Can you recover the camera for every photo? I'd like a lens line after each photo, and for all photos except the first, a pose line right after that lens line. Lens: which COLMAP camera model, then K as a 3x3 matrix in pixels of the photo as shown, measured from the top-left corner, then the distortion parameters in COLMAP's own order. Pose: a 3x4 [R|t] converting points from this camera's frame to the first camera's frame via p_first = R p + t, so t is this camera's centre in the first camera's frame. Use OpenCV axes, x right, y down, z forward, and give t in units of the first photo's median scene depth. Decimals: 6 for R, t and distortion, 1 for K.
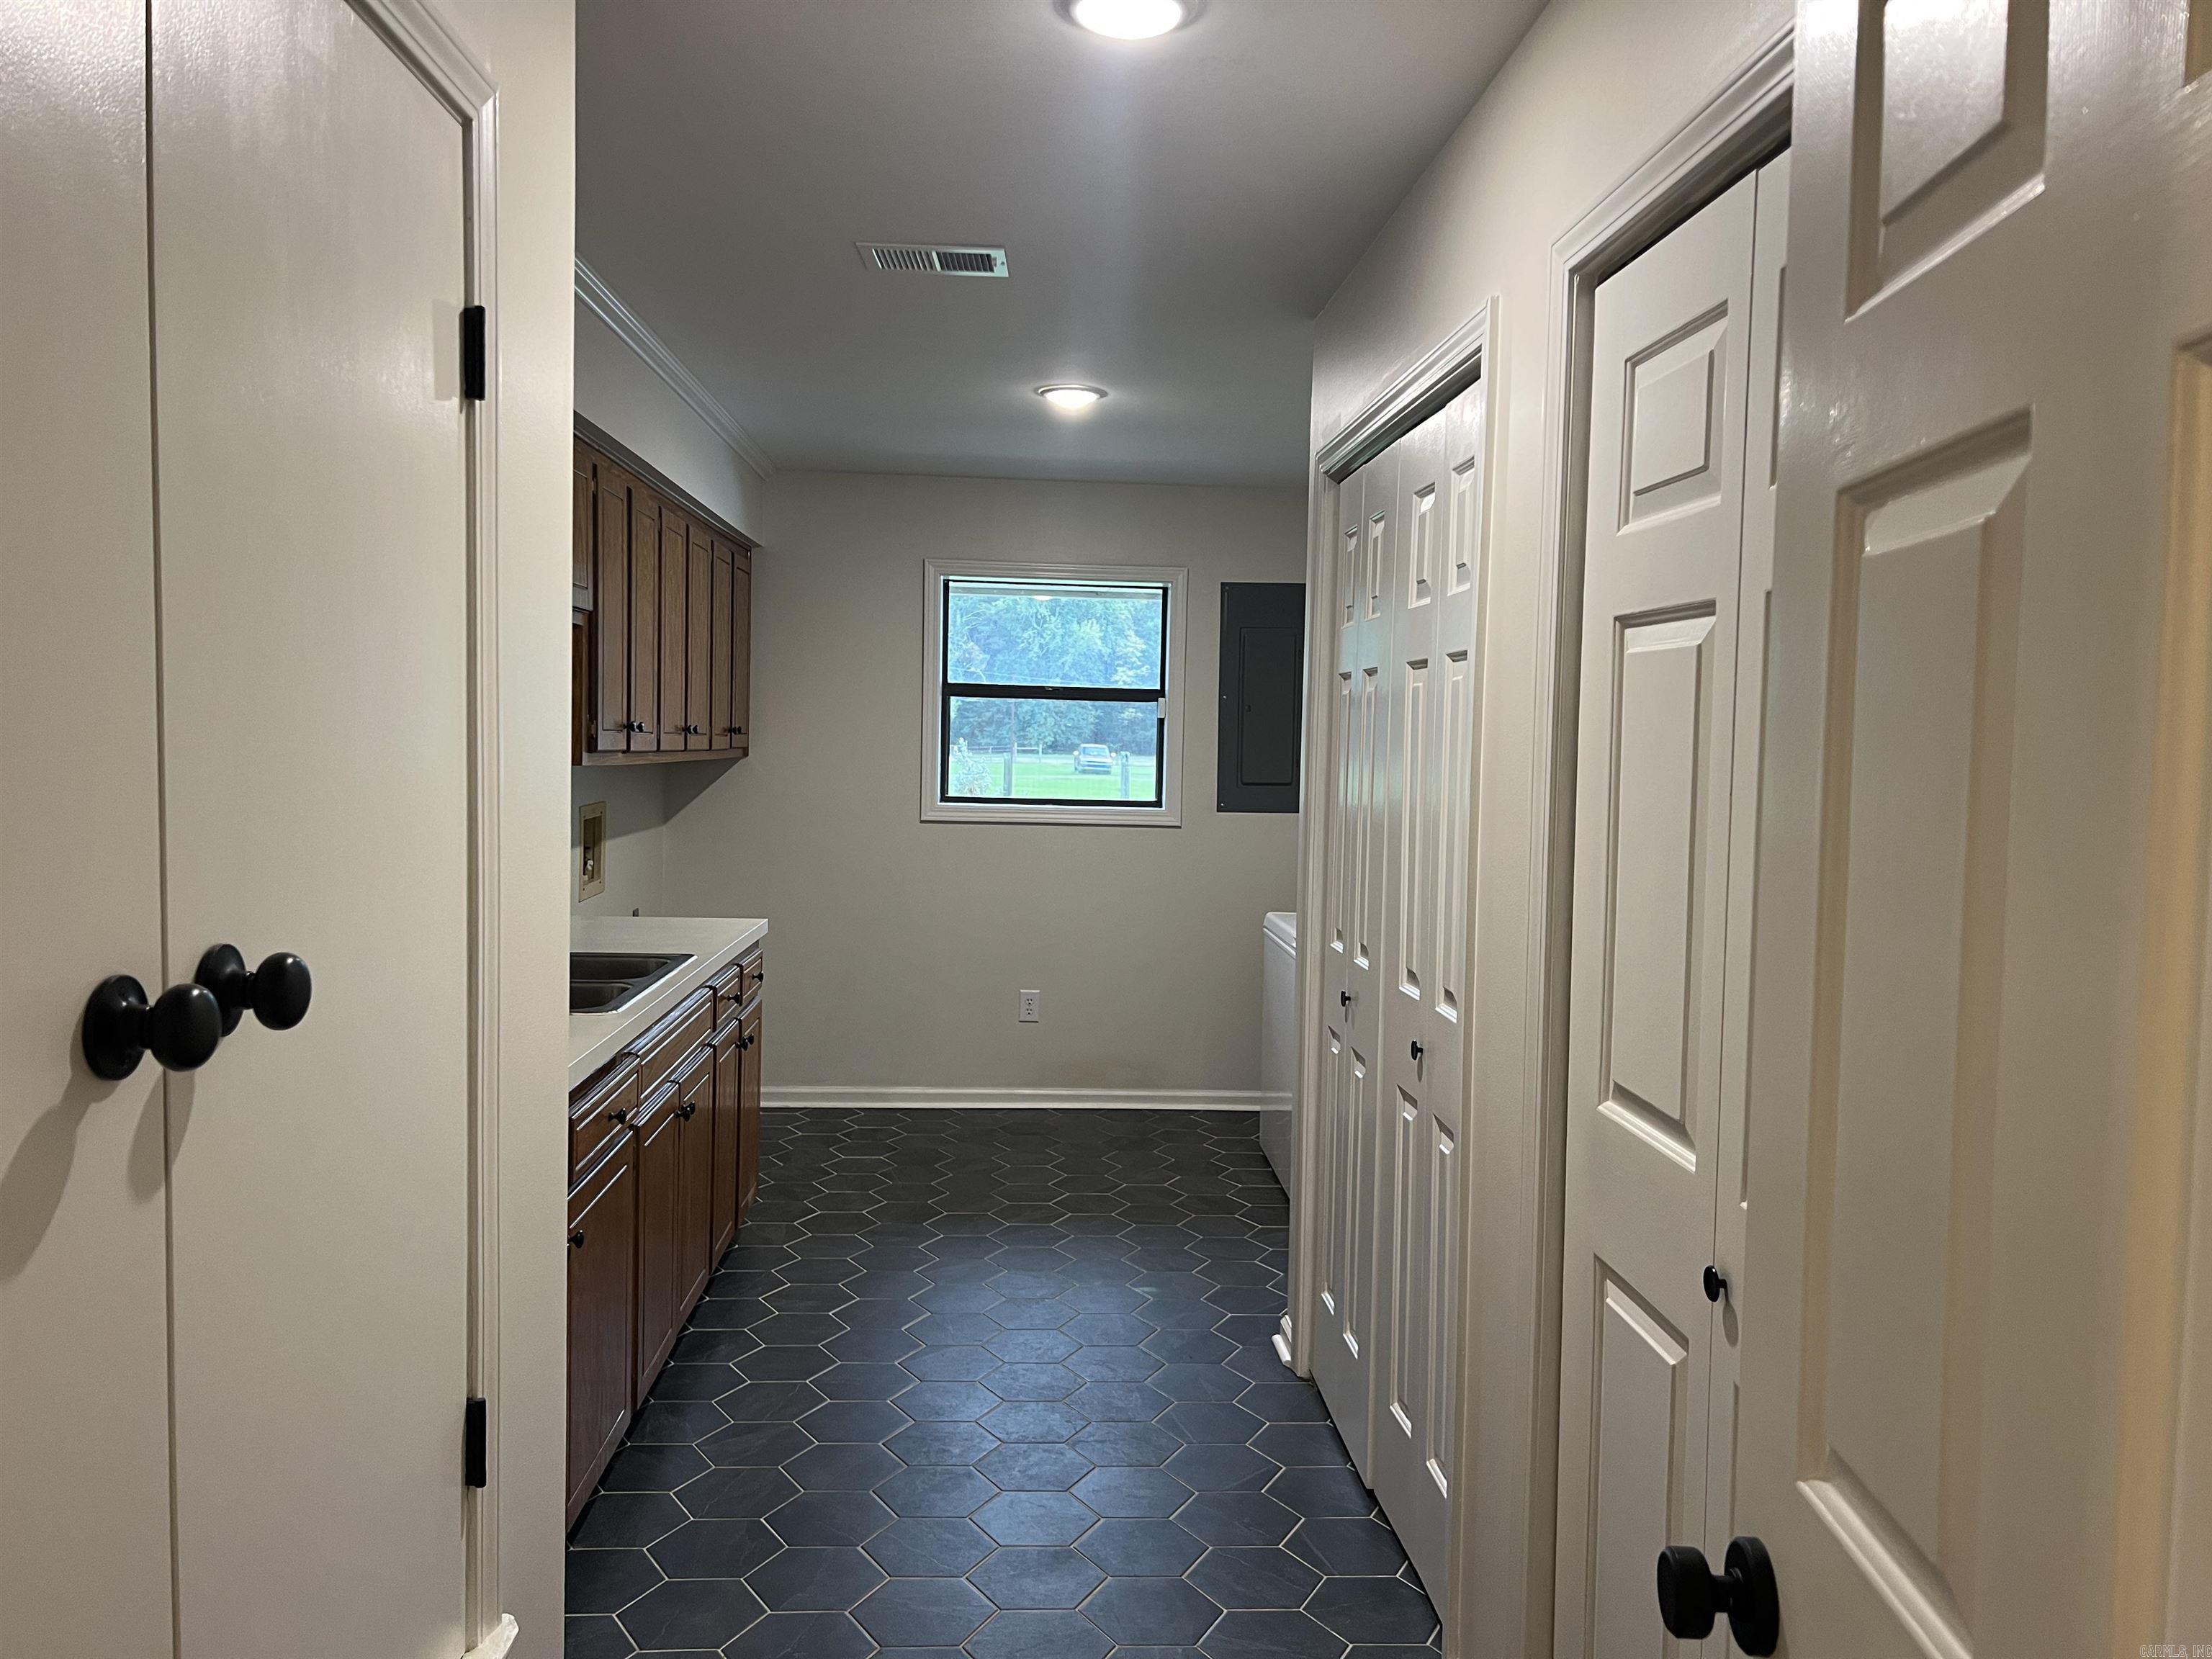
lens RADIAL K [[1678.1, 0, 1106.5], [0, 1678.1, 832.8], [0, 0, 1]] dist [0.013090, -0.004129]
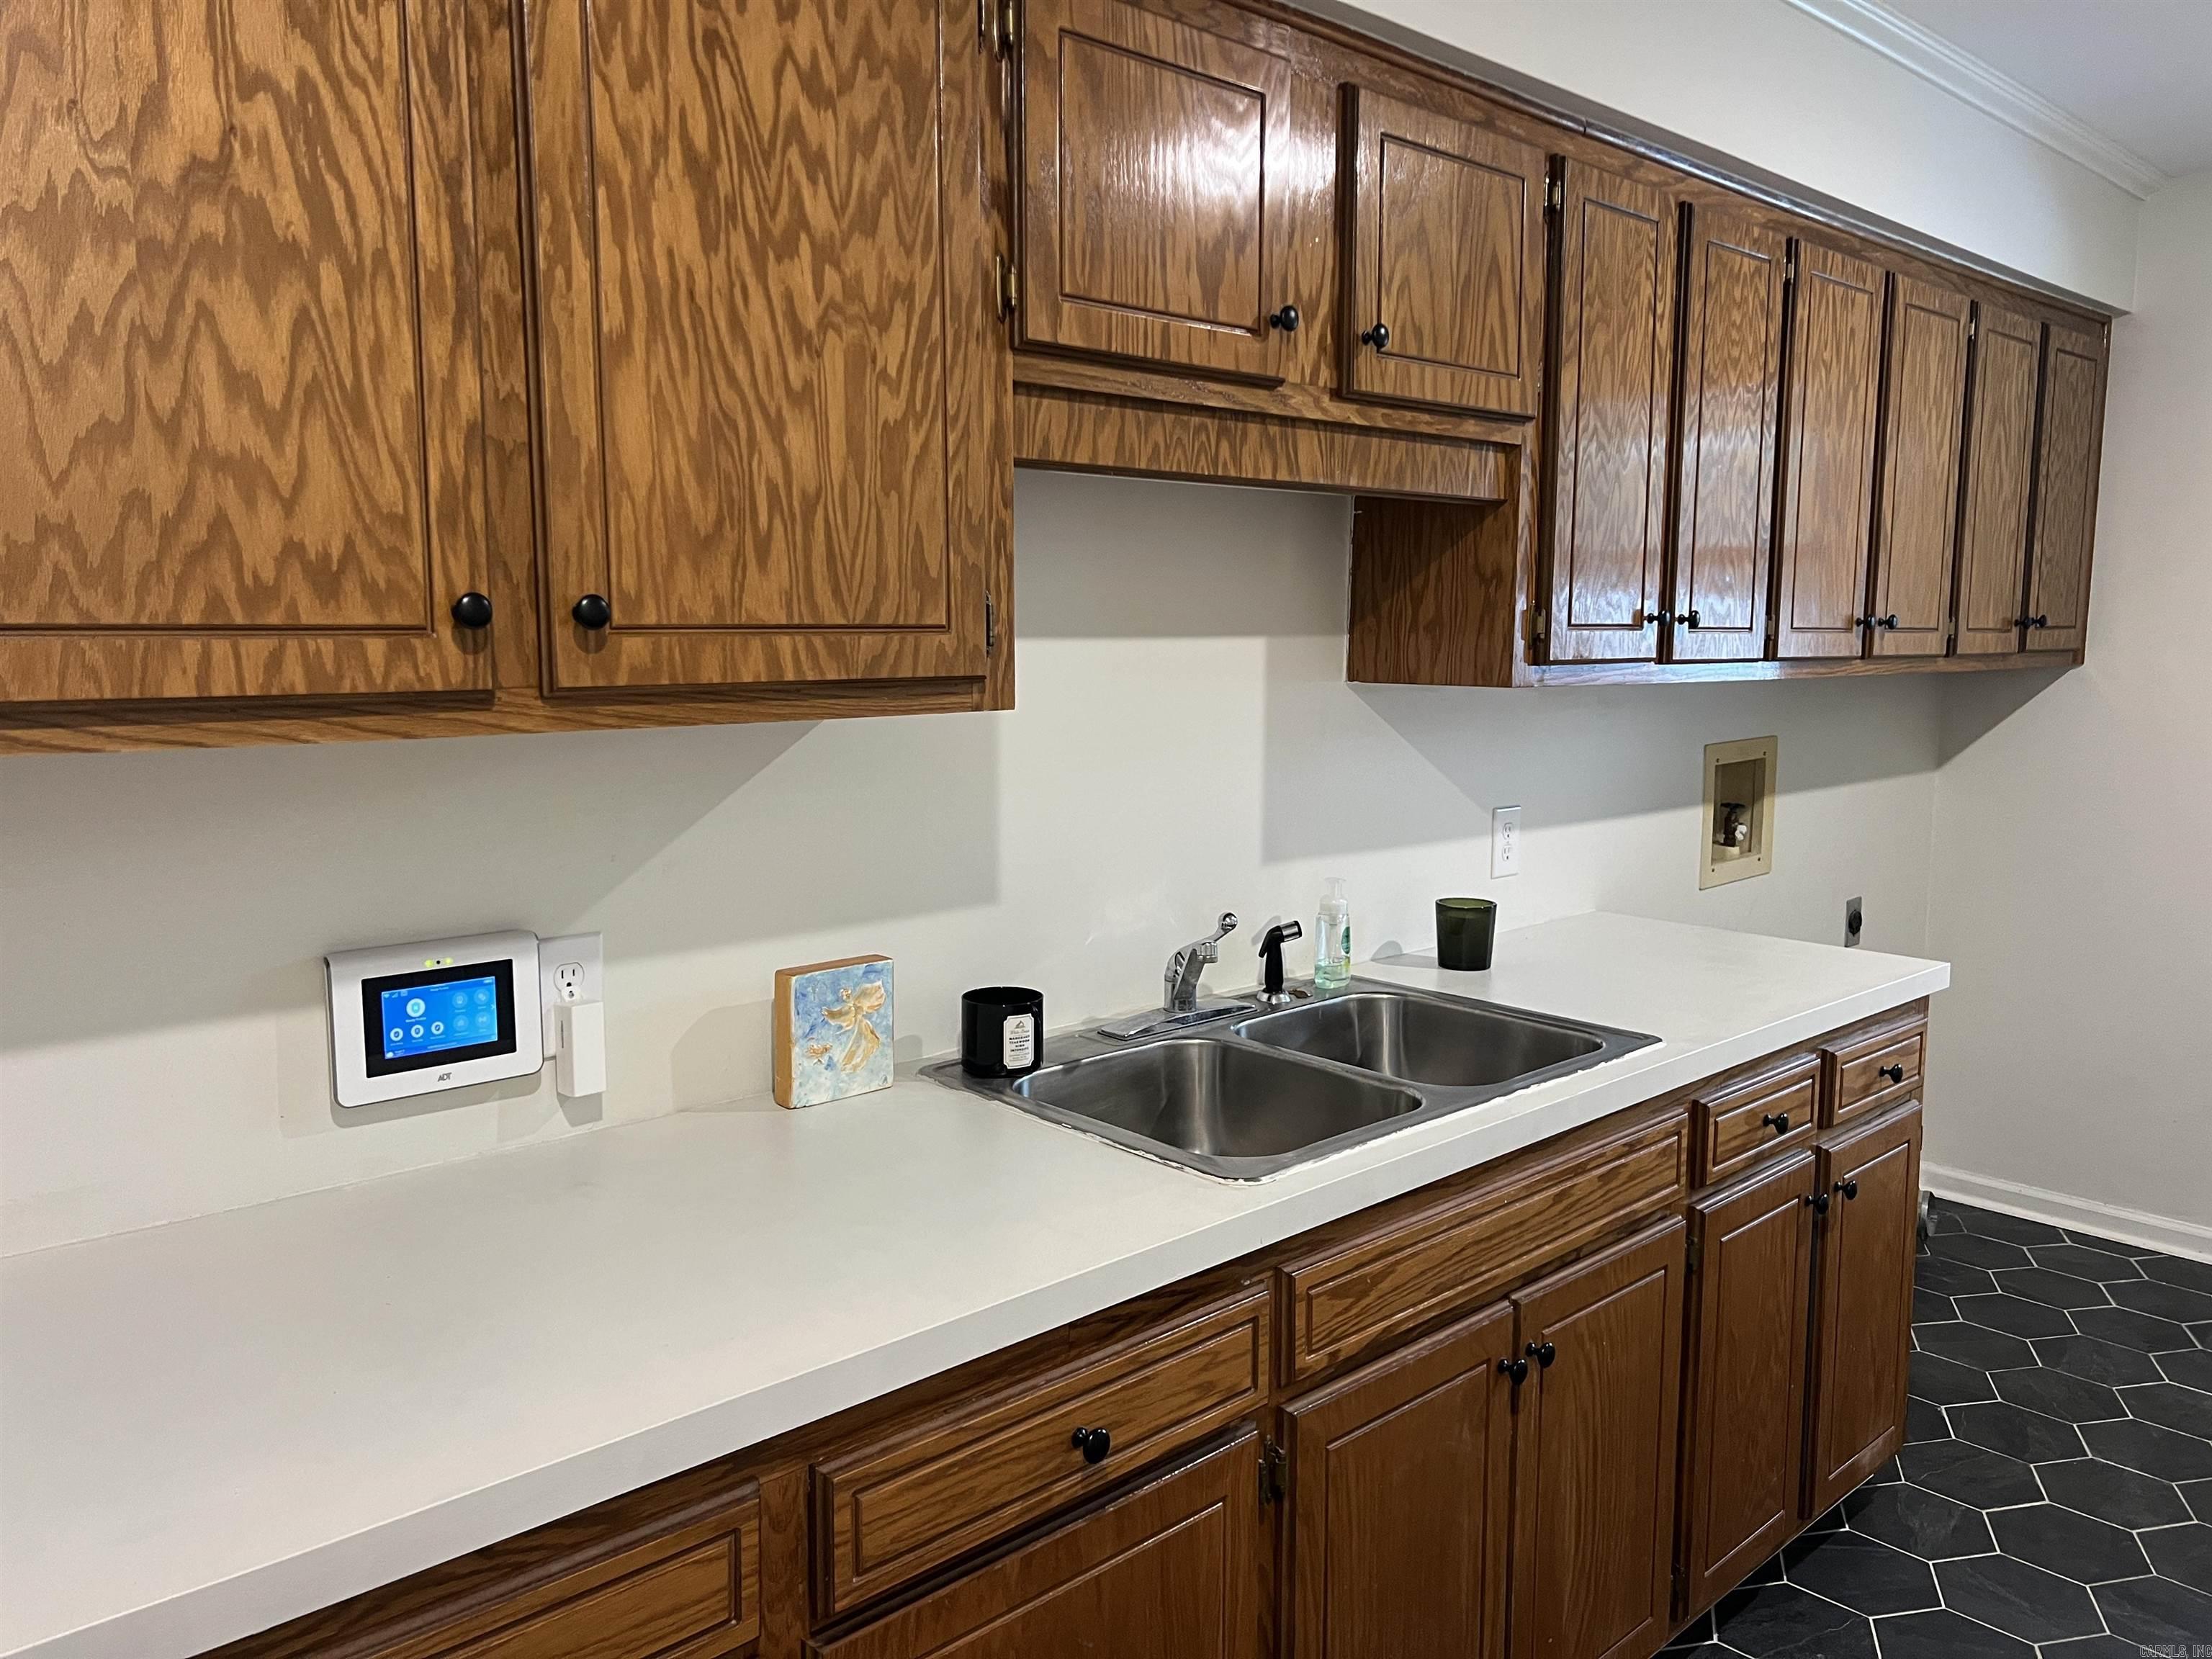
lens RADIAL K [[1678.1, 0, 1106.8], [0, 1678.1, 818.8], [0, 0, 1]] dist [0.013090, -0.004129]
pose [[0.644648, 0.059984, -0.762122, 0.031458], [-0.024106, 0.998016, 0.058160, -0.017263], [0.764099, -0.019121, 0.644815, 0.353733]]
